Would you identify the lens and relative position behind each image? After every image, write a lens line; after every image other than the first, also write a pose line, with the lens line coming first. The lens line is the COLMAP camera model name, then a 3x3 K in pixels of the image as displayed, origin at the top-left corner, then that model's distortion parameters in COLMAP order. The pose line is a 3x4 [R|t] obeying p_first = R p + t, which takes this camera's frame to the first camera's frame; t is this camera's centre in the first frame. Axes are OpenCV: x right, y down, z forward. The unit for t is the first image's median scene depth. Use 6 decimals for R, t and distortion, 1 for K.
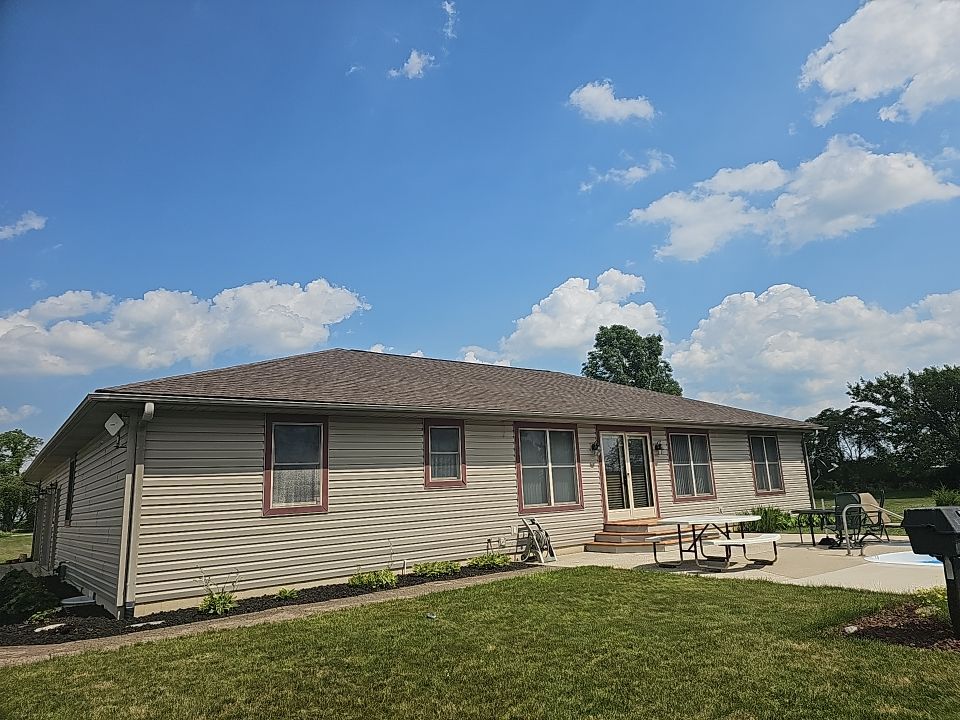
lens RADIAL K [[633.7, 0, 483.2], [0, 633.7, 364.5], [0, 0, 1]] dist [0.071018, -0.075245]
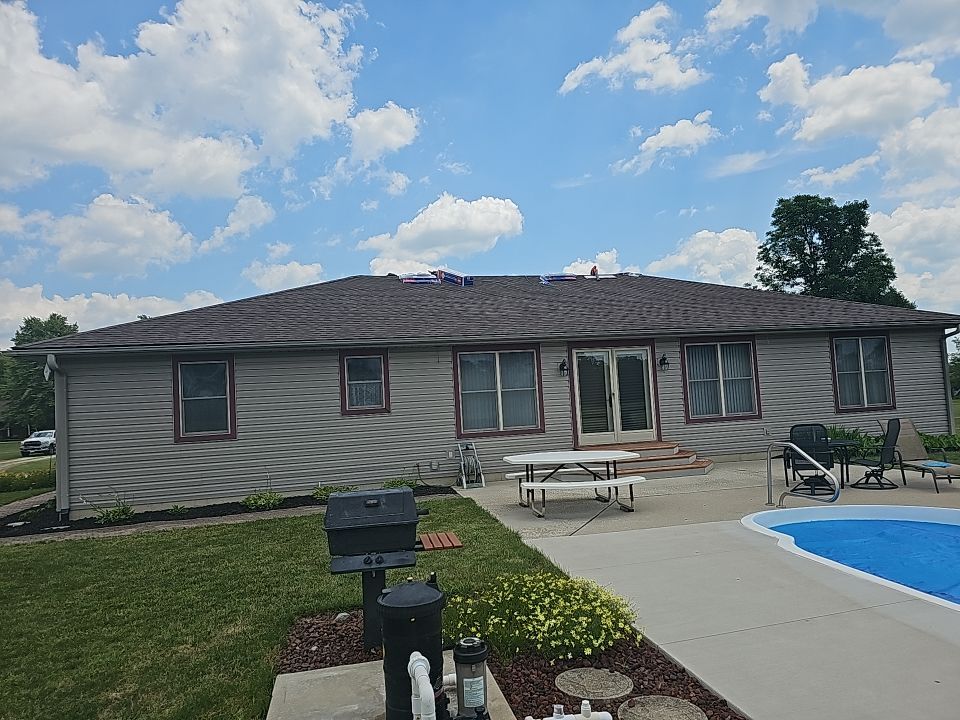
lens RADIAL K [[633.7, 0, 483.2], [0, 633.7, 364.5], [0, 0, 1]] dist [0.071018, -0.075245]
pose [[0.913531, -0.021957, -0.406176, 0.438682], [0.090056, 0.984680, 0.149316, -0.020449], [0.396675, -0.172983, 0.901513, 0.125789]]
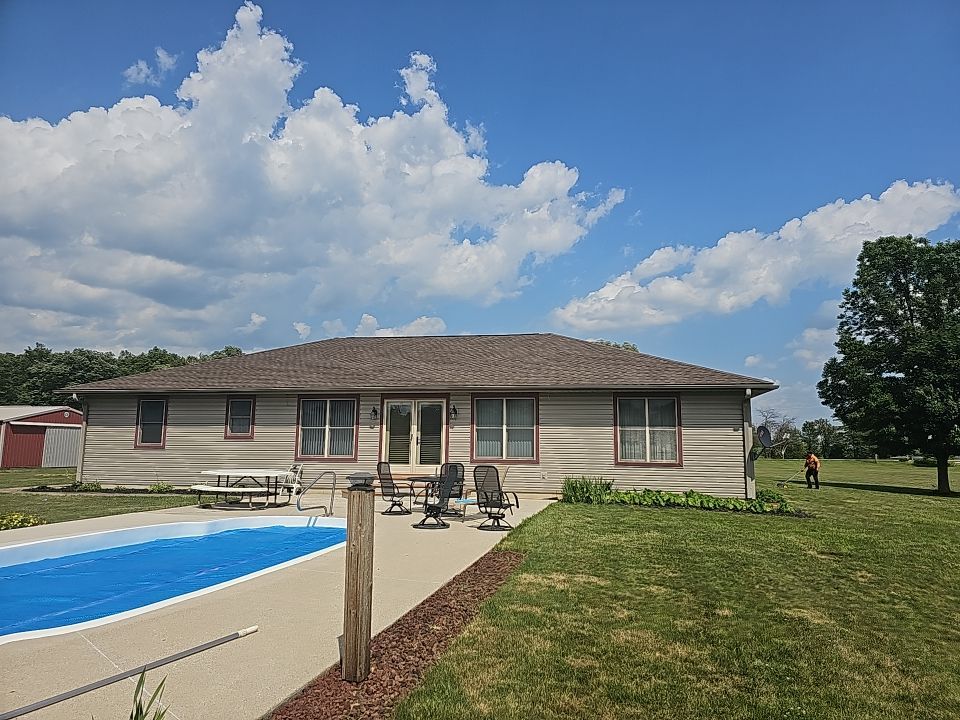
lens RADIAL K [[633.7, 0, 483.2], [0, 633.7, 364.5], [0, 0, 1]] dist [0.071018, -0.075245]
pose [[0.663009, -0.036004, -0.747745, 1.214196], [0.107409, 0.993083, 0.047420, 0.002790], [0.740866, -0.111754, 0.662290, 0.351712]]
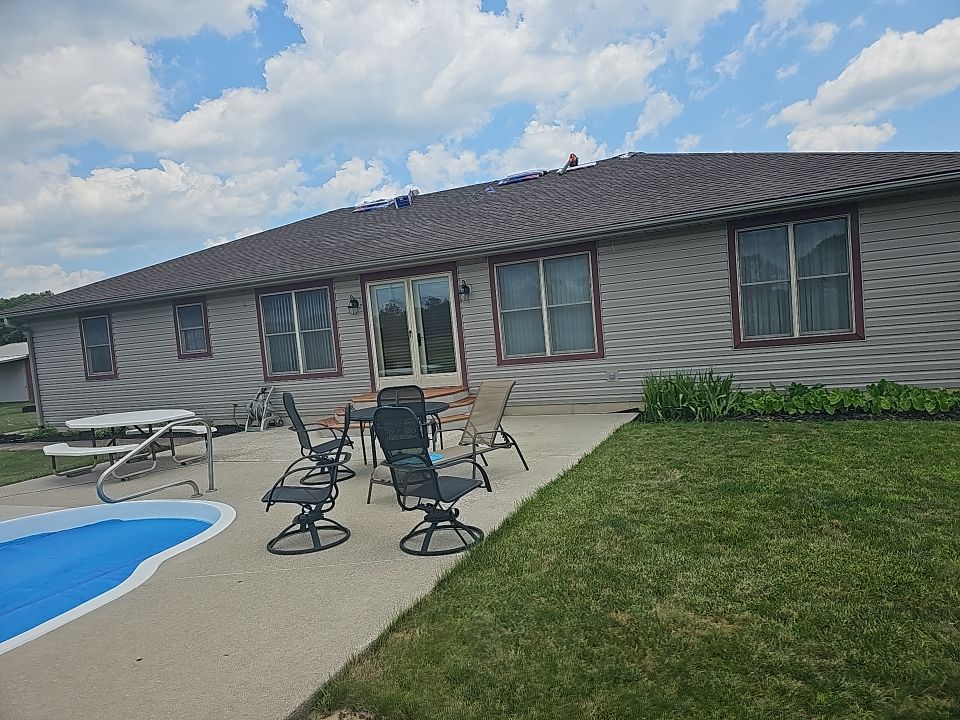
lens RADIAL K [[620.3, 0, 488.8], [0, 620.3, 364.1], [0, 0, 1]] dist [0.068193, -0.038247]
pose [[0.514907, 0.052548, -0.855634, 0.946034], [0.236949, 0.950509, 0.200967, 0.083031], [0.823848, -0.306220, 0.476973, 0.725210]]
